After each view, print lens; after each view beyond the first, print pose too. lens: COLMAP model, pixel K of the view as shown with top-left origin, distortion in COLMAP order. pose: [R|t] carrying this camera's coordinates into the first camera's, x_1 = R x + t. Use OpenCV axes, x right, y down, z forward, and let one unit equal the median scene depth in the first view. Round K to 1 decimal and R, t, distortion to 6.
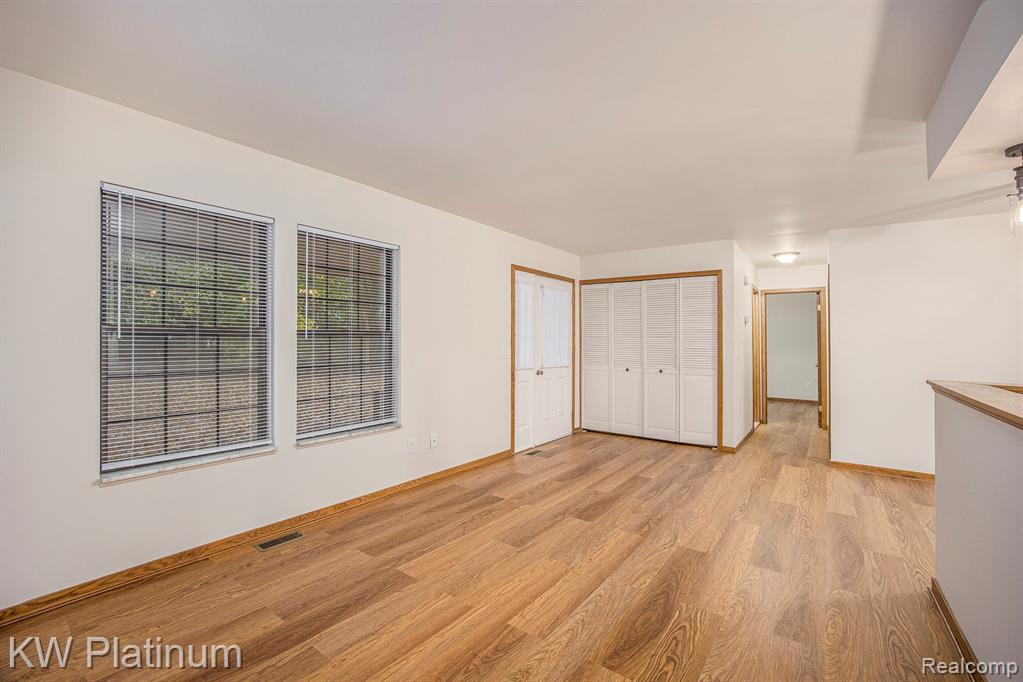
lens RADIAL K [[425.8, 0, 512.9], [0, 425.8, 341.9], [0, 0, 1]] dist [0.000628, 0.000016]
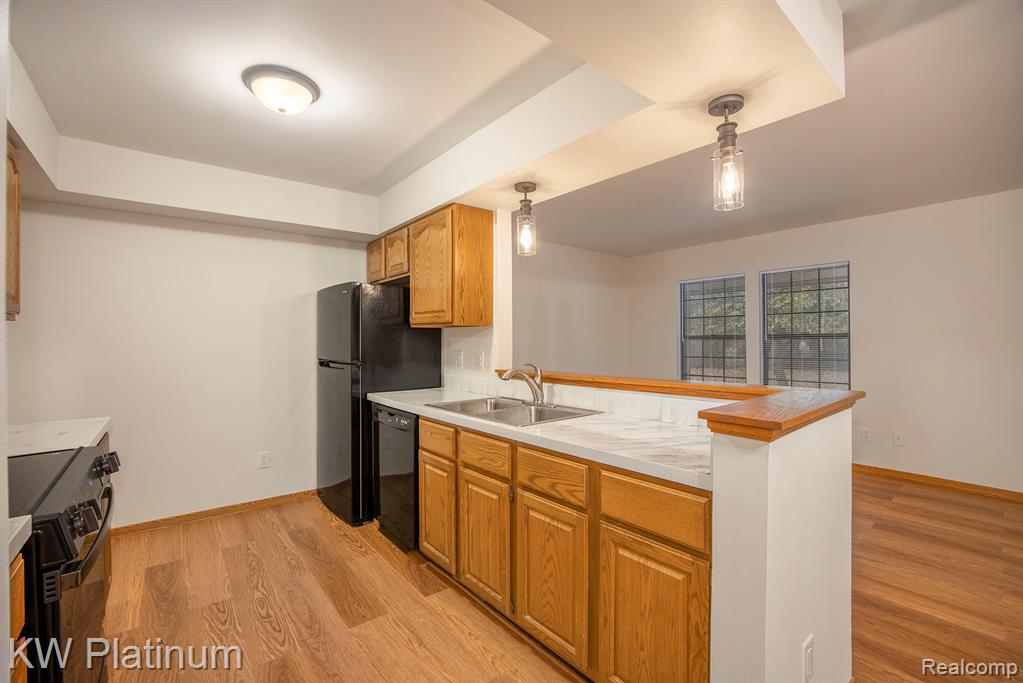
lens RADIAL K [[425.8, 0, 512.9], [0, 425.8, 341.2], [0, 0, 1]] dist [0.000628, 0.000016]
pose [[-0.236429, 0.004947, -0.971636, 1.428967], [0.007594, 0.999966, 0.003243, -0.015300], [0.971619, -0.006612, -0.236459, 0.469487]]
